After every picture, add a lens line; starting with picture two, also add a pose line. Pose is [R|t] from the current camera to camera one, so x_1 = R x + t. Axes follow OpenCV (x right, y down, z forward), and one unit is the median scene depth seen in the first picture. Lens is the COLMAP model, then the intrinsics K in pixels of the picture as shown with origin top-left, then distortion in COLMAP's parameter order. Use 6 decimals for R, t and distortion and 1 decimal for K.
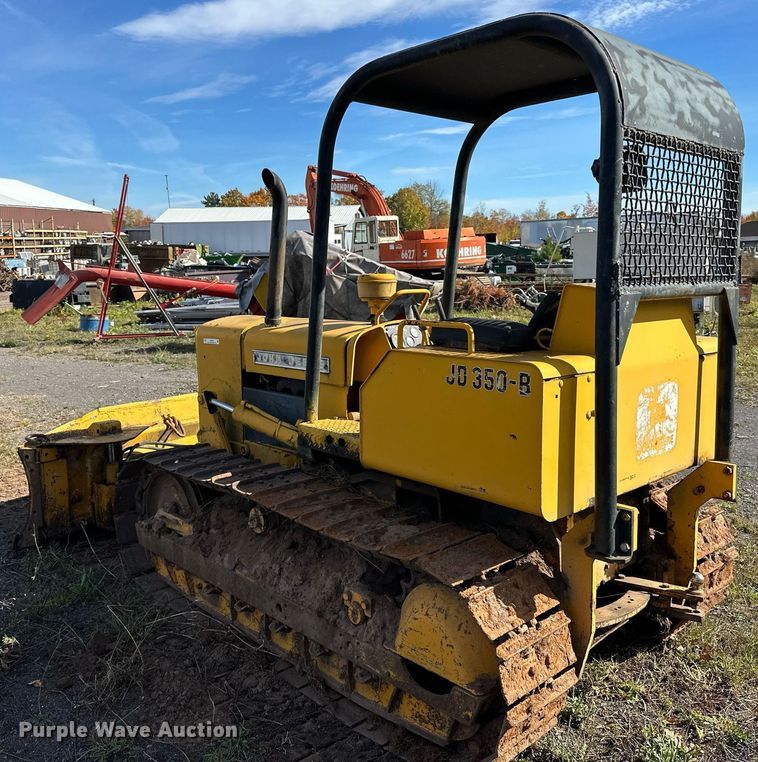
lens RADIAL K [[741.6, 0, 365.8], [0, 741.6, 354.4], [0, 0, 1]] dist [0.073250, -0.020337]
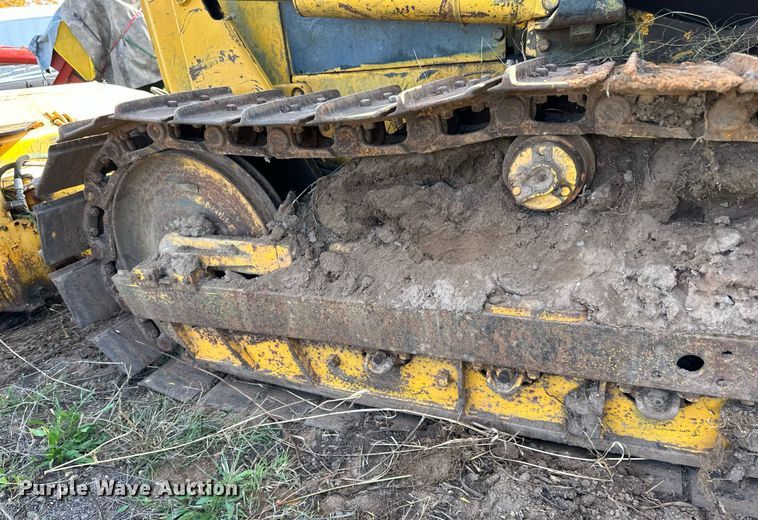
lens RADIAL K [[524.2, 0, 381.1], [0, 524.2, 280.9], [0, 0, 1]] dist [0.020714, -0.003315]
pose [[0.907126, -0.231576, 0.351418, -0.267441], [0.123906, 0.944947, 0.302856, 0.145512], [-0.402206, -0.231186, 0.885880, 0.627681]]
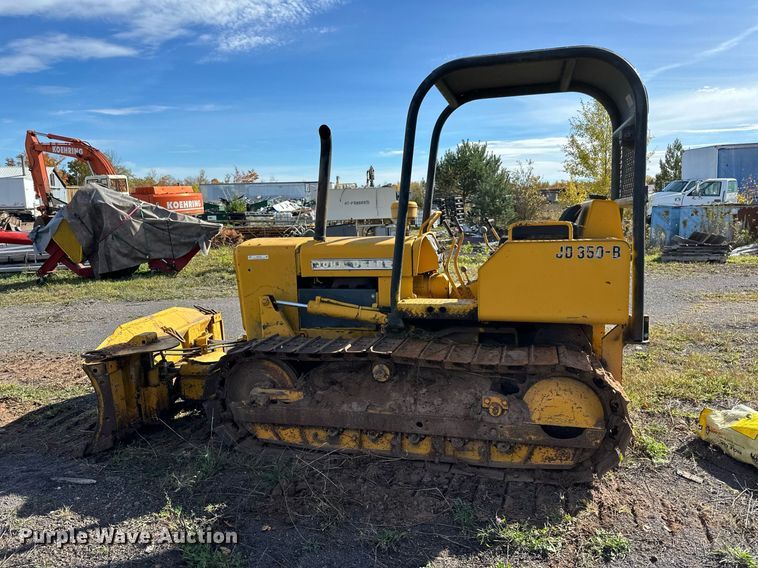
lens RADIAL K [[529.7, 0, 379.0], [0, 529.7, 284.0], [0, 0, 1]] dist [0.110300, -0.161114]
pose [[0.849995, -0.079795, 0.520712, -0.537392], [0.077296, 0.996655, 0.026554, 0.021185], [-0.521089, 0.017678, 0.853319, 0.105664]]
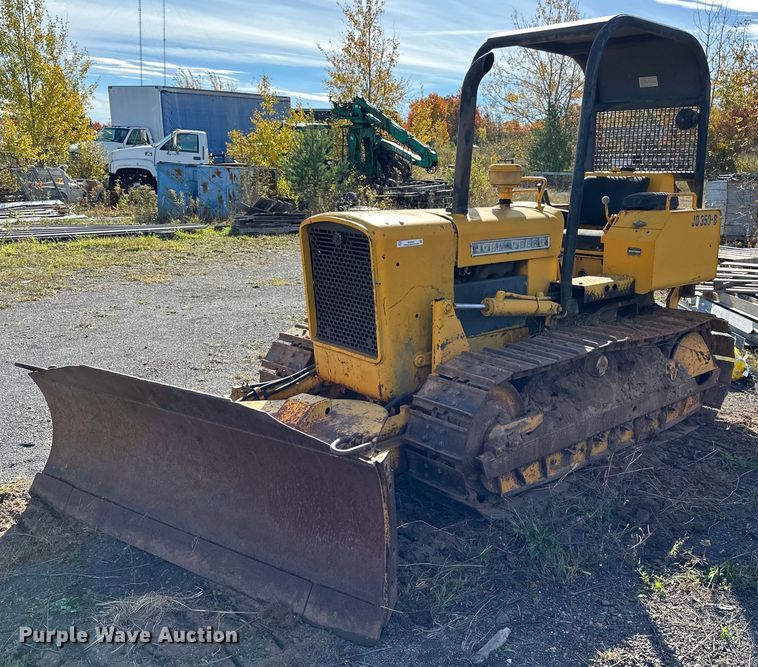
lens RADIAL K [[730.6, 0, 447.0], [0, 730.6, 333.4], [0, 0, 1]] dist [0.056771, -0.010966]
pose [[-0.023324, -0.211080, 0.977191, -1.070327], [0.095374, 0.972528, 0.212349, -0.092517], [-0.995168, 0.098152, -0.002551, 1.013611]]
